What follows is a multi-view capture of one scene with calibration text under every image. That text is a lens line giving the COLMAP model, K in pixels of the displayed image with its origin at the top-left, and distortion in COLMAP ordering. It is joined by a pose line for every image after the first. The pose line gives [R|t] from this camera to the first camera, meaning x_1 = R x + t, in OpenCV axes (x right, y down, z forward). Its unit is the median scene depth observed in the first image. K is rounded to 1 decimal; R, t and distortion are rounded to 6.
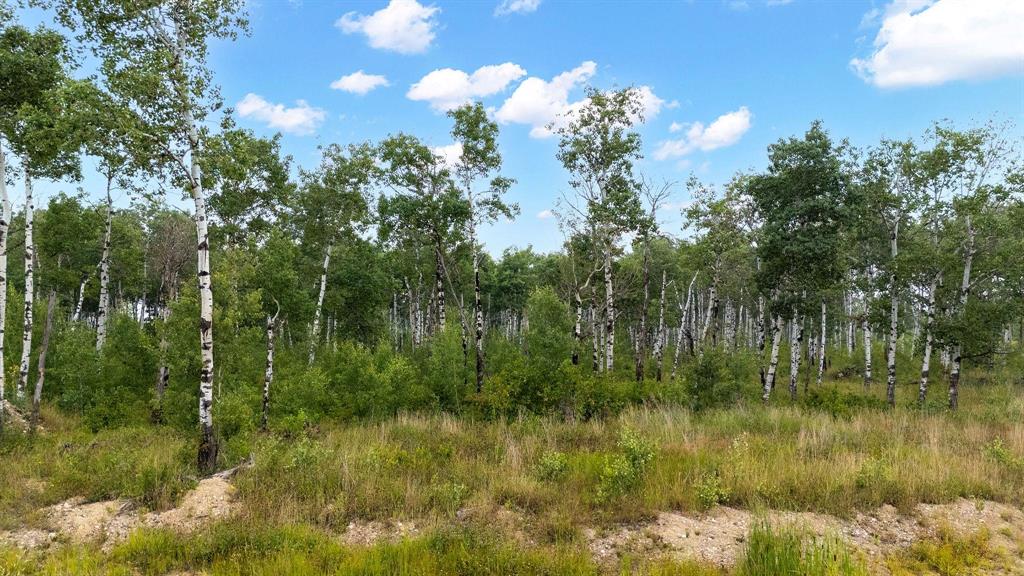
lens RADIAL K [[744.4, 0, 510.7], [0, 744.4, 290.7], [0, 0, 1]] dist [0.047041, -0.025554]
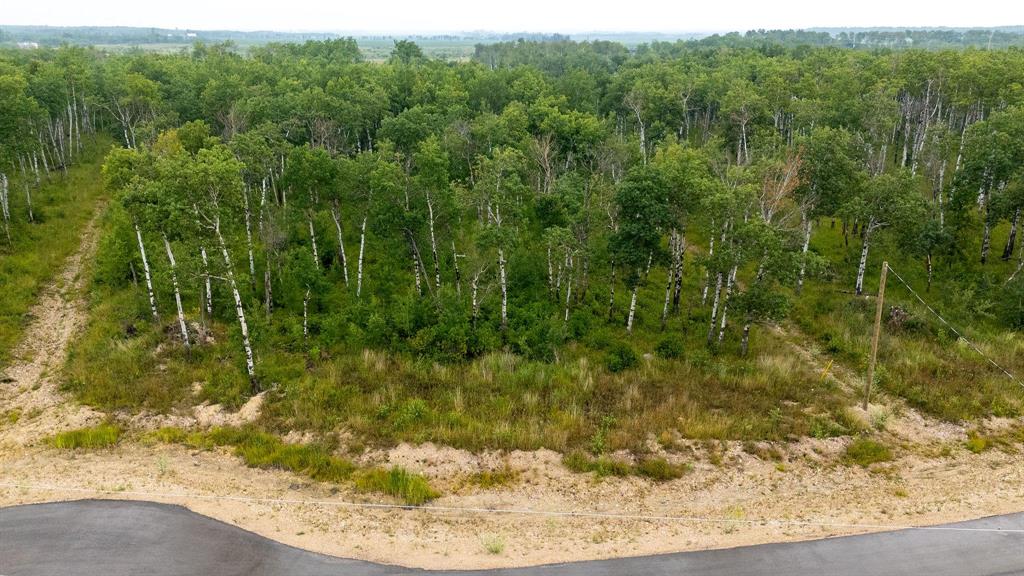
lens RADIAL K [[744.4, 0, 512.7], [0, 744.4, 308.3], [0, 0, 1]] dist [0.047041, -0.025554]
pose [[0.956344, 0.084890, -0.279642, 0.807770], [0.017927, 0.938039, 0.346065, -0.648434], [0.291692, -0.335971, 0.895566, -0.636236]]
